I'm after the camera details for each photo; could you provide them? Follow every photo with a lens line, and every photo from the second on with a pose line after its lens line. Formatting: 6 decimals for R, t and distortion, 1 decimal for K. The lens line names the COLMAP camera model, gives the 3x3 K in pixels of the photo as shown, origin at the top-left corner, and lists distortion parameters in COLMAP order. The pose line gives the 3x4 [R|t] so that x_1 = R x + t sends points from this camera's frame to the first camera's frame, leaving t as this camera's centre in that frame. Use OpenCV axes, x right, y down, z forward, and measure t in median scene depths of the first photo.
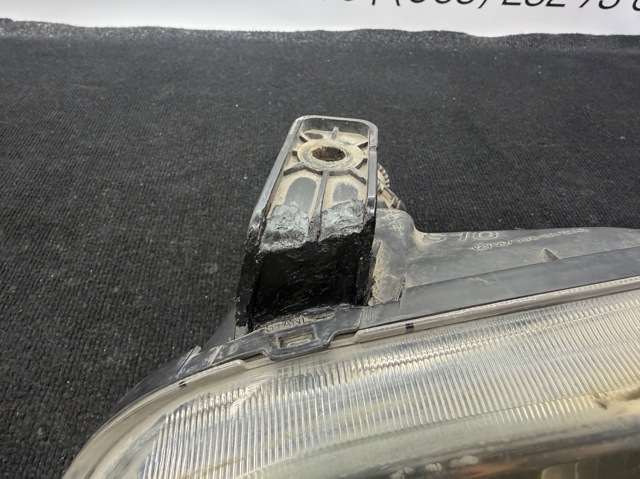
lens RADIAL K [[456.5, 0, 281.0], [0, 456.5, 244.2], [0, 0, 1]] dist [0.010636, -0.026141]
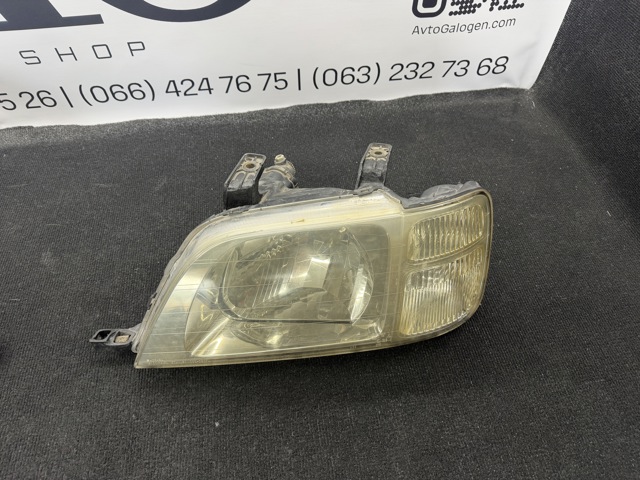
lens RADIAL K [[456.5, 0, 322.7], [0, 456.5, 241.3], [0, 0, 1]] dist [0.010636, -0.026141]
pose [[0.988967, -0.129672, 0.071622, 0.116020], [0.122263, 0.987485, 0.099625, -0.205571], [-0.083644, -0.089769, 0.992444, -0.456731]]
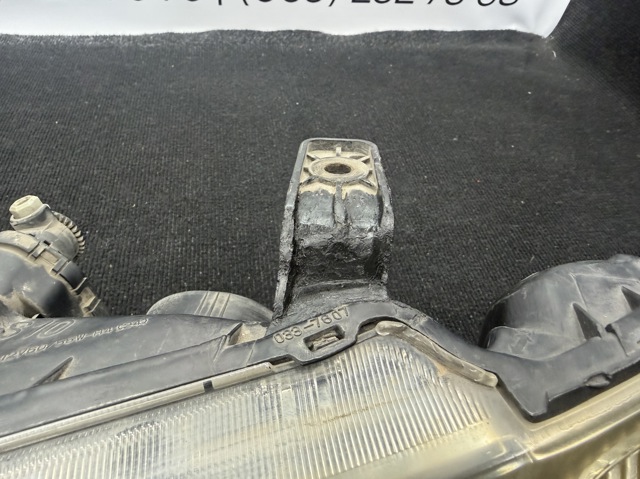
lens RADIAL K [[456.5, 0, 285.8], [0, 456.5, 243.4], [0, 0, 1]] dist [0.010636, -0.026141]
pose [[0.993151, -0.067023, 0.095702, 0.222790], [0.064620, 0.997517, 0.027997, -0.047626], [-0.097341, -0.021621, 0.995016, 0.028175]]
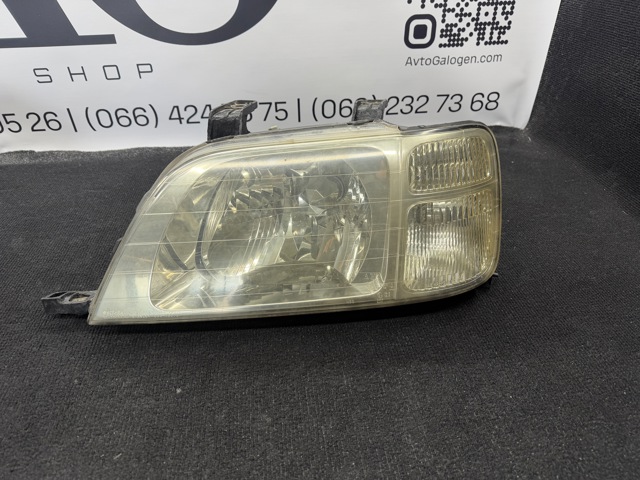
lens RADIAL K [[456.5, 0, 325.1], [0, 456.5, 244.2], [0, 0, 1]] dist [0.010636, -0.026141]
pose [[0.990140, -0.099542, 0.098566, 0.106176], [0.118618, 0.970065, -0.211904, 0.174037], [-0.074522, 0.221506, 0.972307, -0.336571]]
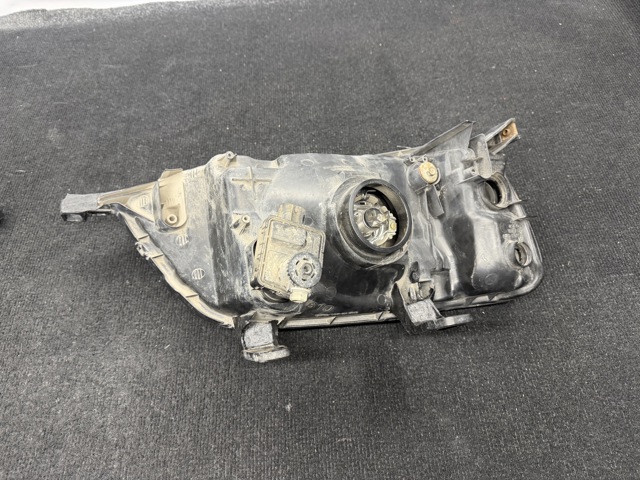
lens RADIAL K [[456.5, 0, 323.3], [0, 456.5, 243.5], [0, 0, 1]] dist [0.010636, -0.026141]
pose [[0.995095, -0.092320, -0.035527, 0.188414], [0.097691, 0.973596, 0.206320, -0.038505], [0.015541, -0.208779, 0.977839, -0.415572]]
